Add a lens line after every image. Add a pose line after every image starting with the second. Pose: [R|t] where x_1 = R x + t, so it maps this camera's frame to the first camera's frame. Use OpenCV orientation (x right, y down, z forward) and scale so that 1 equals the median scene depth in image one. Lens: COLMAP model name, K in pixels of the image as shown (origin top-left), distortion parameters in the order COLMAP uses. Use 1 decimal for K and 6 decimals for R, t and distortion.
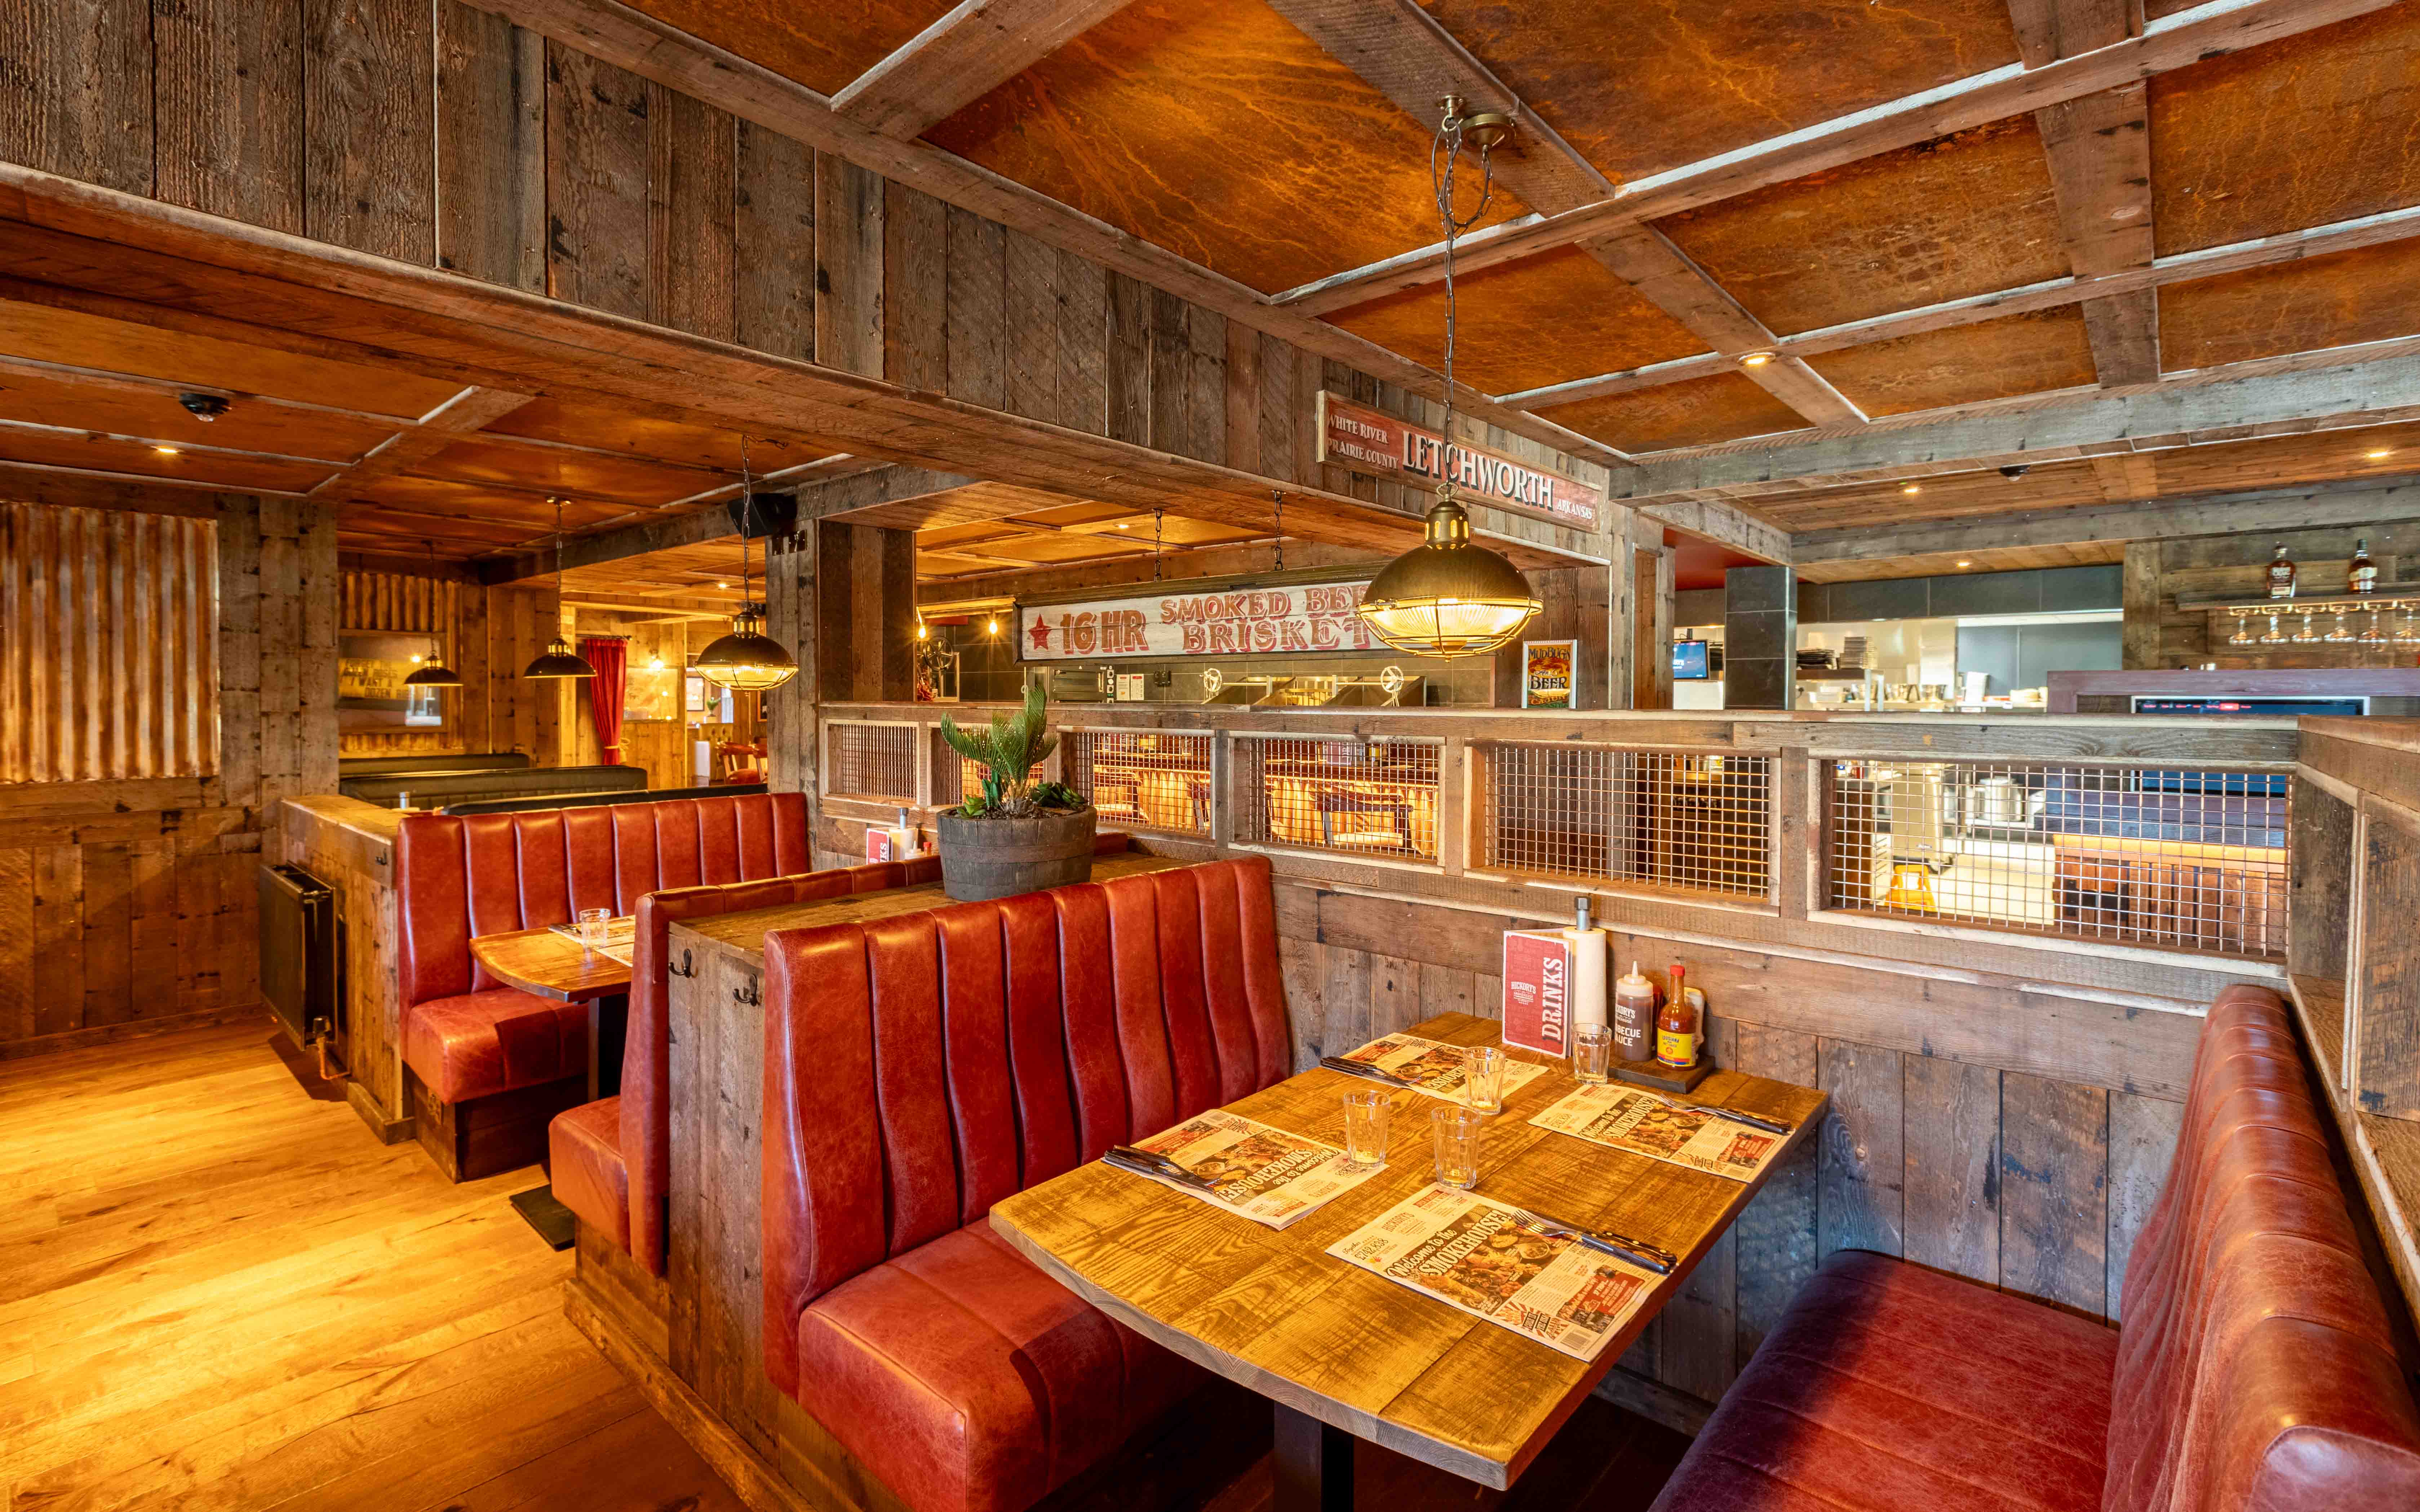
lens RADIAL K [[1074.5, 0, 1204.2], [0, 1074.5, 738.9], [0, 0, 1]] dist [0.002500, -0.000372]
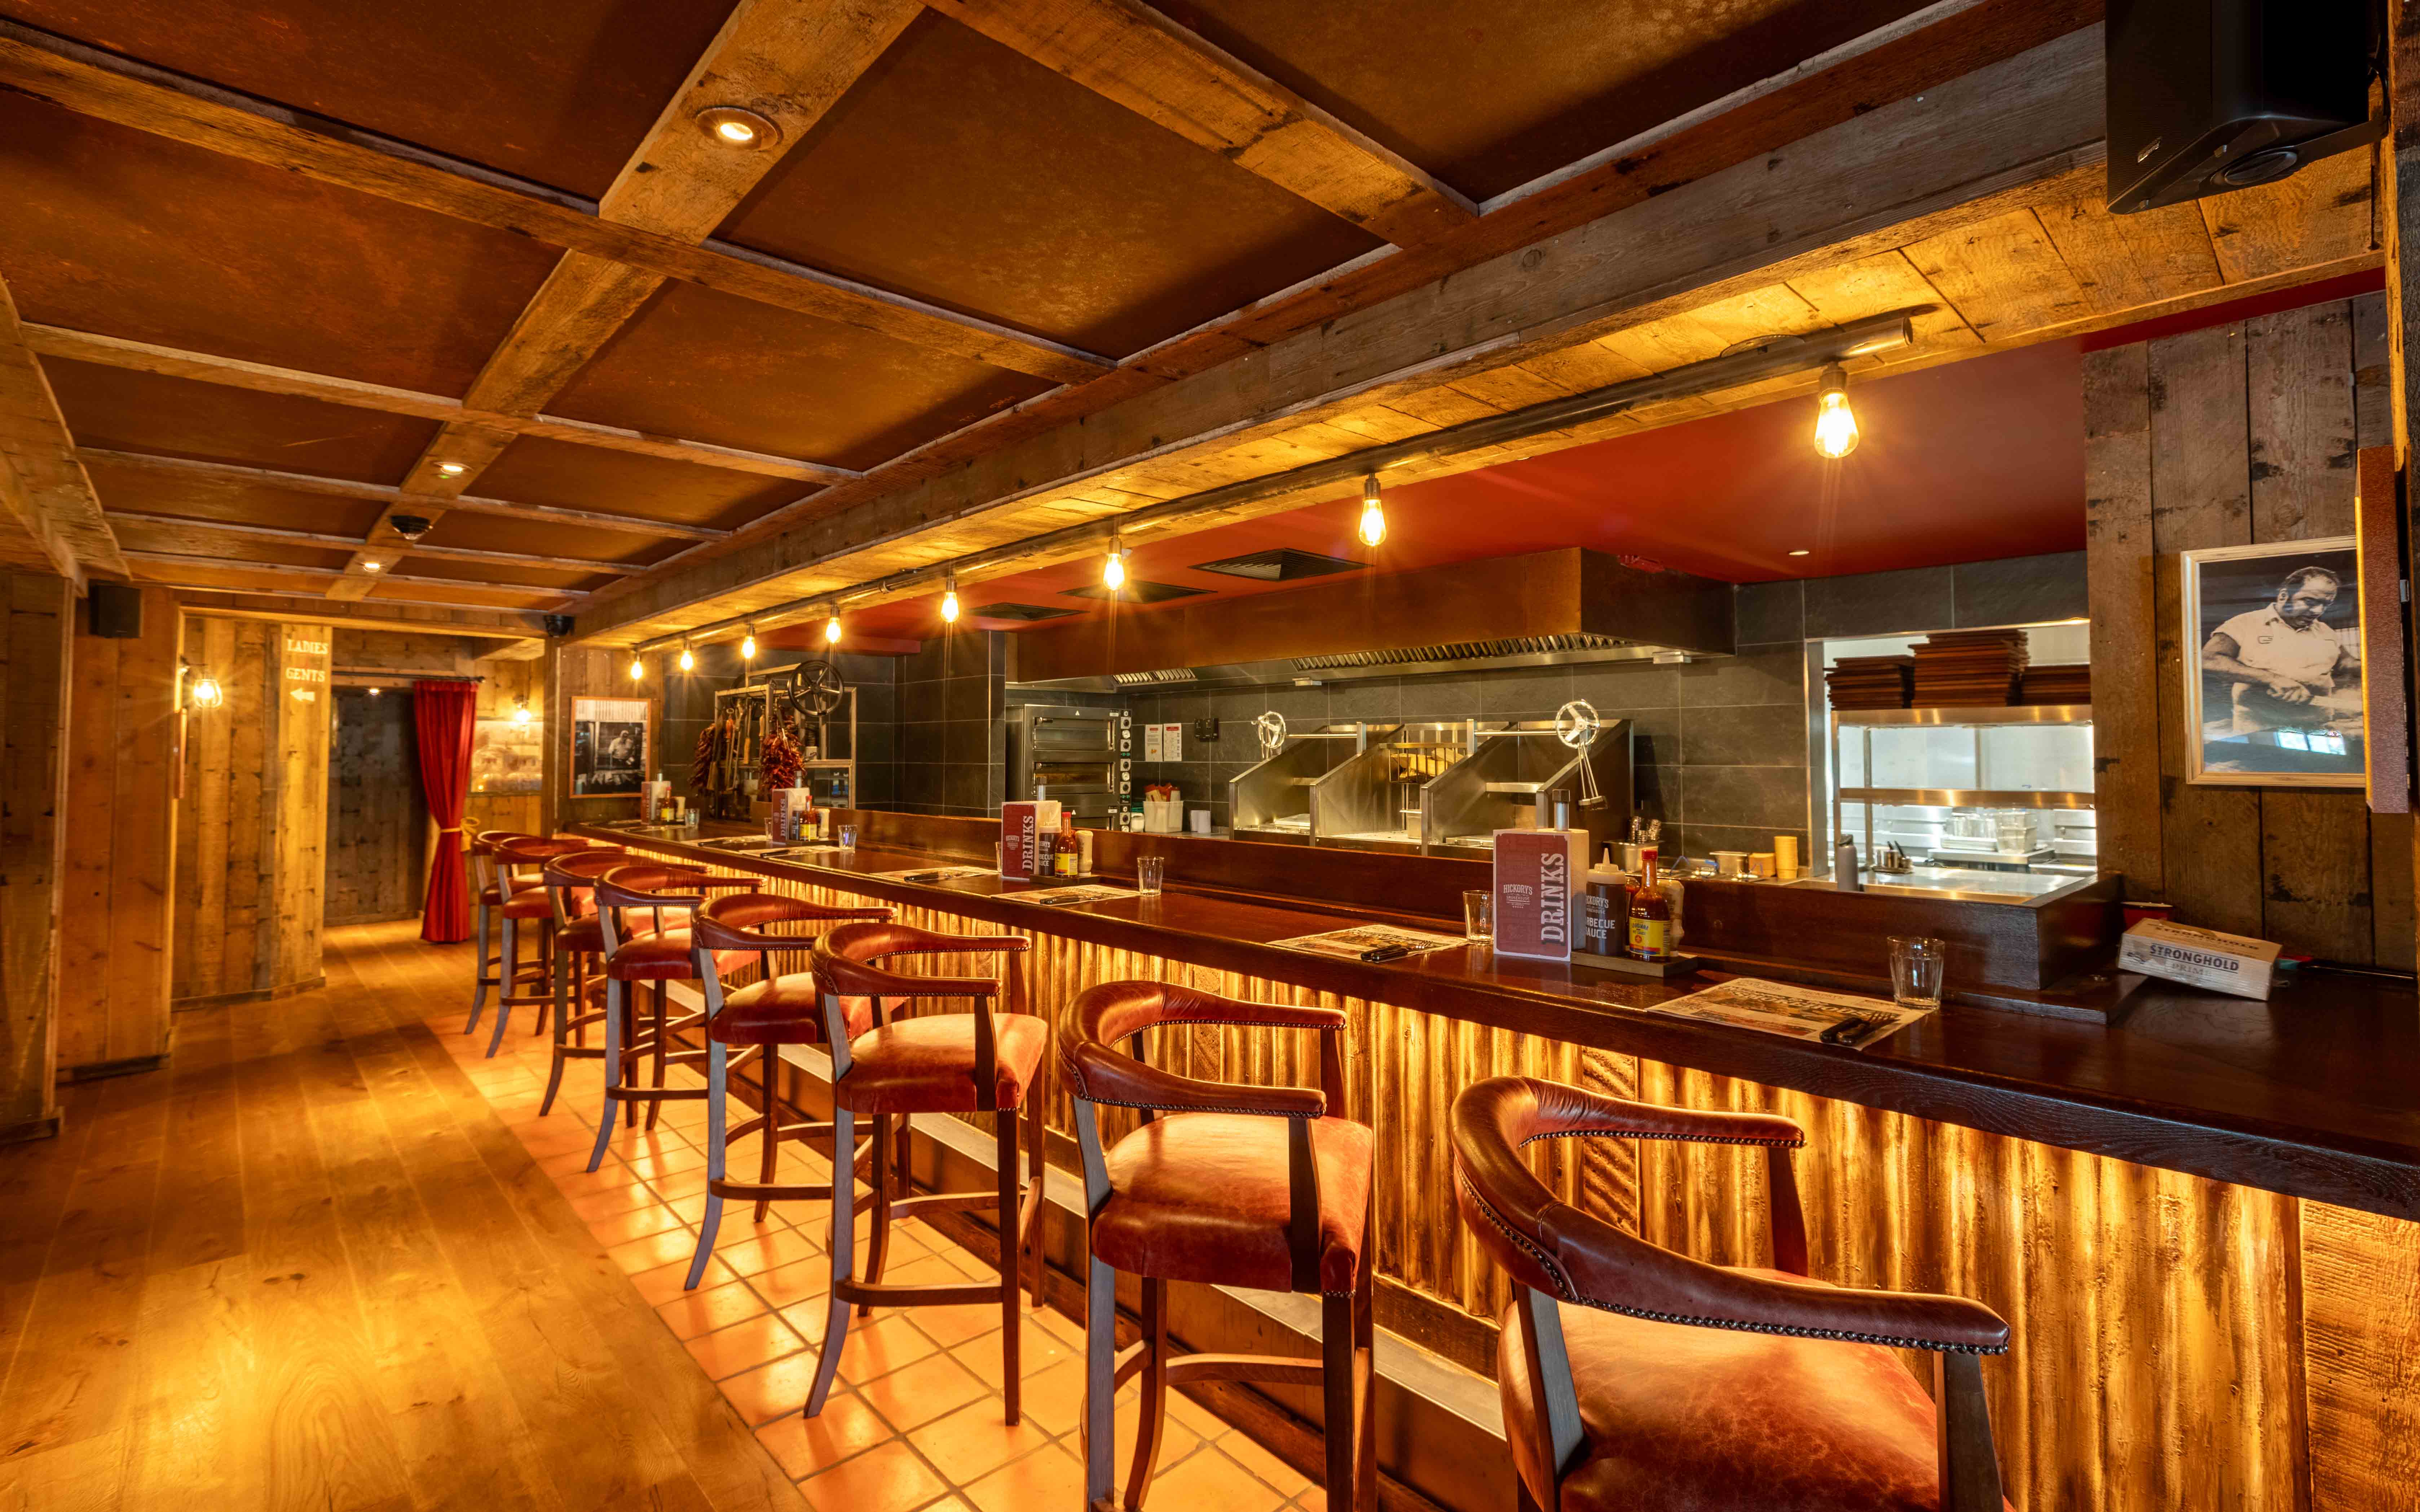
lens RADIAL K [[1074.6, 0, 1208.3], [0, 1074.6, 748.2], [0, 0, 1]] dist [0.002500, -0.000372]
pose [[0.995346, -0.006177, -0.096164, 0.031593], [0.001900, 0.999008, -0.044497, -0.015926], [0.096344, 0.044108, 0.994370, 0.368336]]
